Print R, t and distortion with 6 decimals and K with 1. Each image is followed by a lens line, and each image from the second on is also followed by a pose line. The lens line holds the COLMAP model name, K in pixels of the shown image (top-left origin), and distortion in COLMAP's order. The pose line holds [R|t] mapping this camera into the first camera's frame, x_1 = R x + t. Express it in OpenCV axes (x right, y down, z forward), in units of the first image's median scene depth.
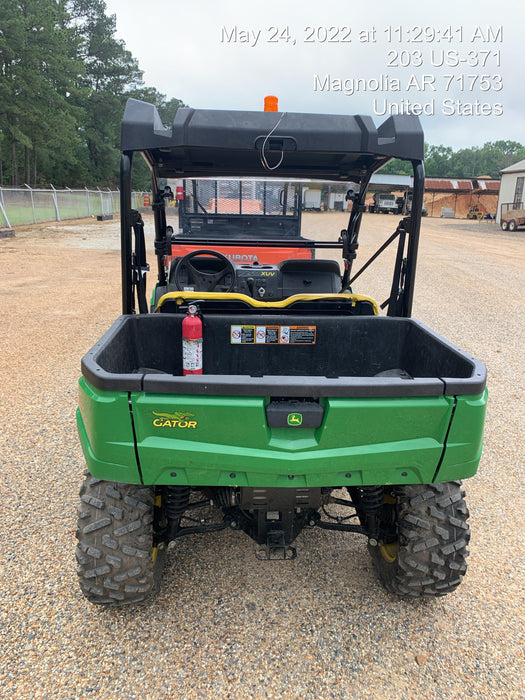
lens RADIAL K [[516.6, 0, 262.5], [0, 516.6, 350.0], [0, 0, 1]] dist [0.024961, 0.000384]
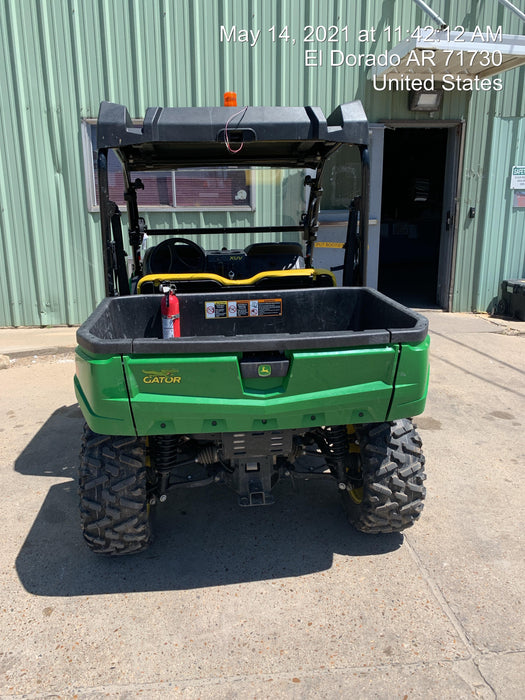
lens RADIAL K [[527.3, 0, 251.7], [0, 527.3, 351.6], [0, 0, 1]] dist [-0.000576, -0.002261]
pose [[0.998030, -0.056130, 0.028023, 0.001568], [0.055905, 0.998398, 0.008747, 0.058707], [-0.028469, -0.007163, 0.999569, -0.139356]]
